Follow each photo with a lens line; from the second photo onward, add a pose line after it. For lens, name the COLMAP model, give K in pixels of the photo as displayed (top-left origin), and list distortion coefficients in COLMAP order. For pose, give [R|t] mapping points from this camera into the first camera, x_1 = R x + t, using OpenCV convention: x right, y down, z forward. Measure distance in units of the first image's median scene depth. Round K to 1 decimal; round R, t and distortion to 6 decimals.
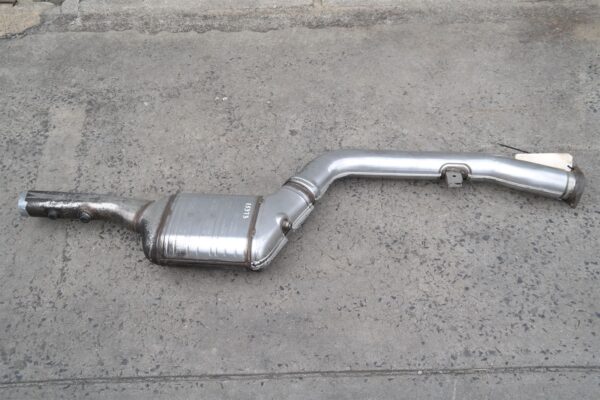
lens RADIAL K [[607.1, 0, 300.2], [0, 607.1, 200.8], [0, 0, 1]] dist [0.002403, 0.000000]
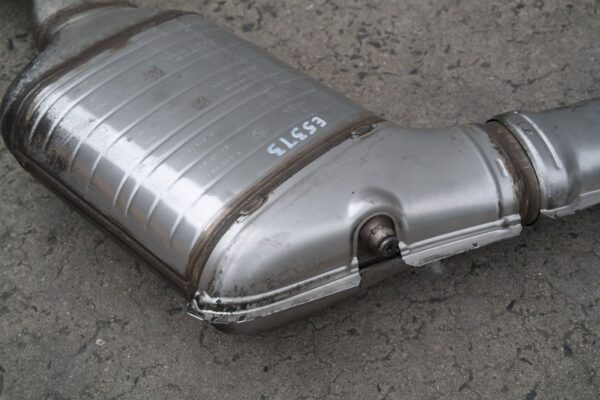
lens RADIAL K [[940.0, 0, 298.1], [0, 940.0, 199.6], [0, 0, 1]] dist [0.156436, 0.000000]
pose [[0.790747, 0.455240, -0.409238, 0.117423], [-0.427506, 0.889180, 0.163088, -0.031755], [0.438131, 0.045990, 0.897734, 0.548012]]
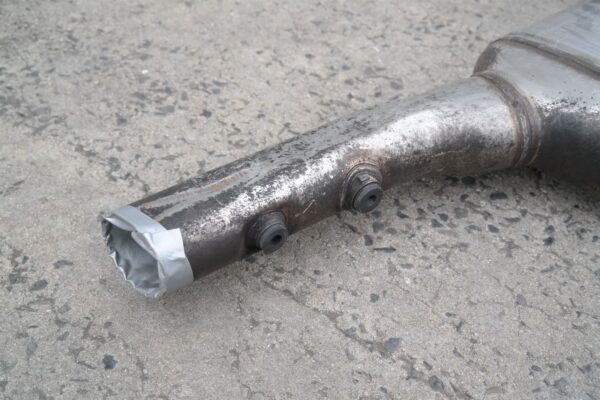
lens RADIAL K [[890.2, 0, 300.1], [0, 890.2, 199.7], [0, 0, 1]] dist [0.108970, 0.000000]
pose [[0.746425, -0.393986, 0.536306, -0.613528], [0.442010, 0.895978, 0.043026, -0.002675], [-0.497470, 0.204937, 0.842926, 0.642537]]
